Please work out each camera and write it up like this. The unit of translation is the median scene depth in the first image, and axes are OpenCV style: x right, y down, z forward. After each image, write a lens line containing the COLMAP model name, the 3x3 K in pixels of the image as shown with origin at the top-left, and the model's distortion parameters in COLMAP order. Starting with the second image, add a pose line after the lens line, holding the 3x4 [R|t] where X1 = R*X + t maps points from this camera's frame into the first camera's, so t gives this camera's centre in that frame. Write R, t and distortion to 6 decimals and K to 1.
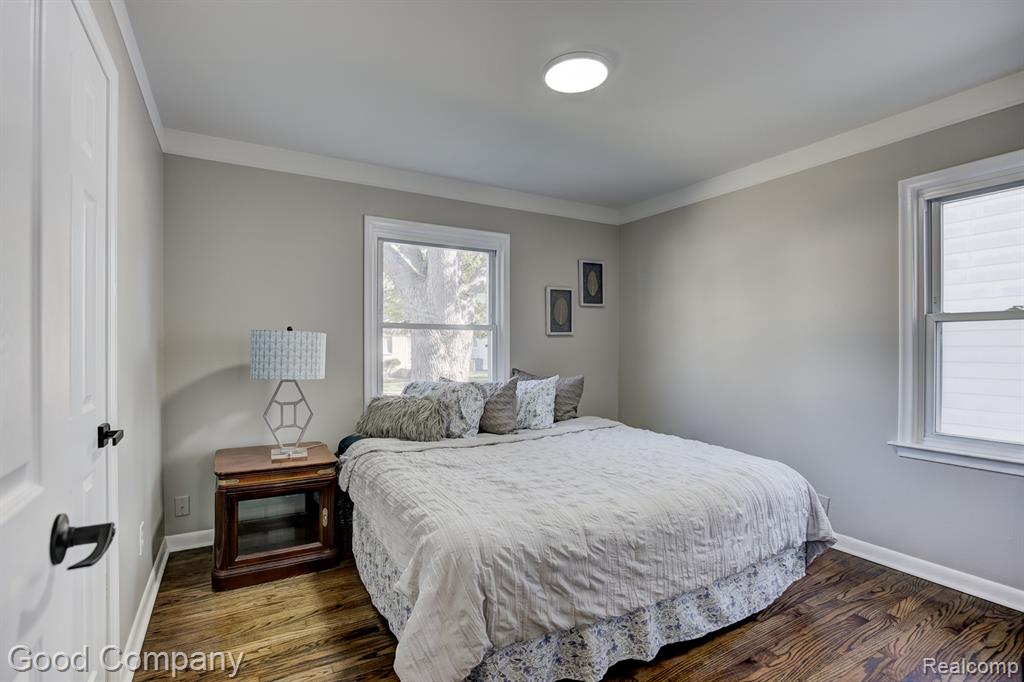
lens RADIAL K [[483.3, 0, 510.5], [0, 483.3, 347.5], [0, 0, 1]] dist [-0.002543, -0.000260]
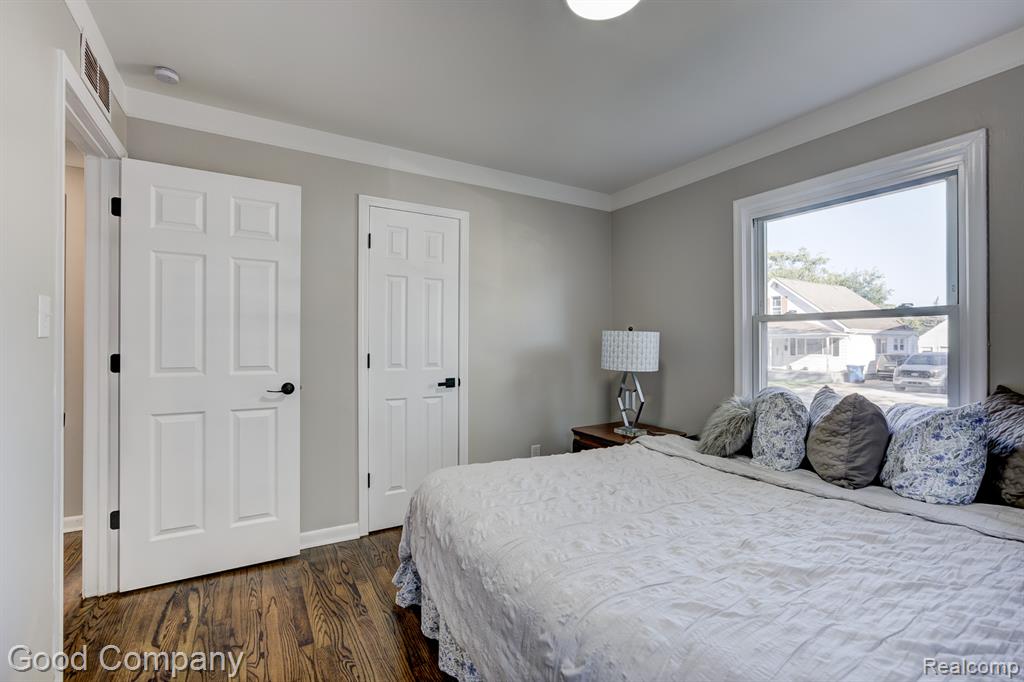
lens RADIAL K [[457.3, 0, 512.0], [0, 457.3, 341.0], [0, 0, 1]] dist [-0.021066, 0.011861]
pose [[0.001067, -0.013120, -0.999913, 0.601818], [-0.009873, 0.999865, -0.013130, 0.008446], [0.999951, 0.009887, 0.000937, 0.602649]]
